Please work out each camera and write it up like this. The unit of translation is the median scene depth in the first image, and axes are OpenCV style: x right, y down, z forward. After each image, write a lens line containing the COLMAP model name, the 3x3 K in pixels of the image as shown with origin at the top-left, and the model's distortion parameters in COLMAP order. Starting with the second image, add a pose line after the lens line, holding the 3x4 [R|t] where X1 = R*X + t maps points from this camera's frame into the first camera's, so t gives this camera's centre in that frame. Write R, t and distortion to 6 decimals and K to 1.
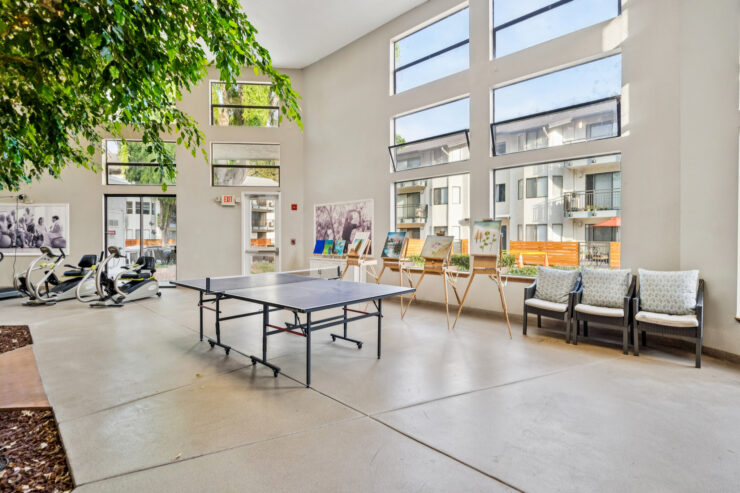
lens RADIAL K [[348.2, 0, 374.9], [0, 348.2, 236.4], [0, 0, 1]] dist [0.007307, 0.000028]
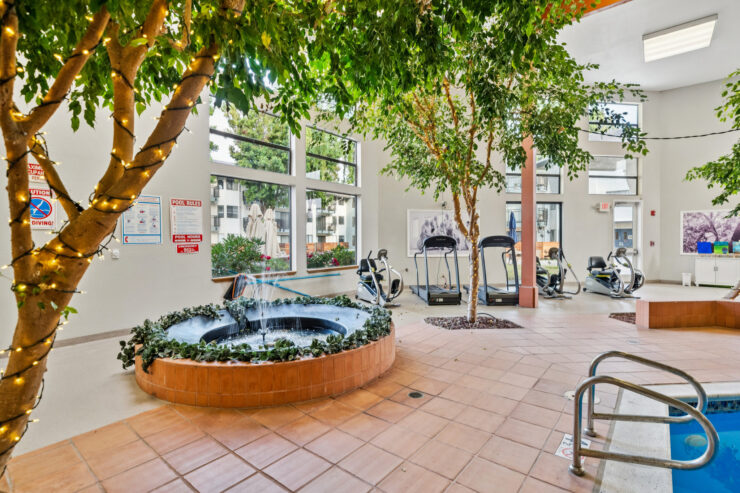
lens RADIAL K [[348.2, 0, 370.3], [0, 348.2, 247.8], [0, 0, 1]] dist [0.007307, 0.000028]
pose [[0.997195, -0.005274, 0.074666, -1.319818], [0.003609, 0.999742, 0.022412, 0.000114], [-0.074765, -0.022079, 0.996957, -0.080959]]
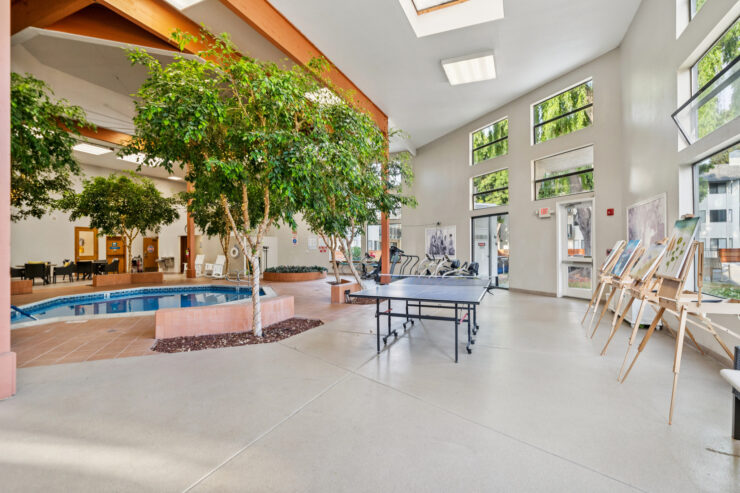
lens RADIAL K [[348.2, 0, 370.9], [0, 348.2, 245.7], [0, 0, 1]] dist [0.007307, 0.000028]
pose [[0.335416, -0.009465, -0.942023, 0.405688], [0.008899, 0.999937, -0.006879, -0.000837], [0.942028, -0.006076, 0.335479, 0.163773]]
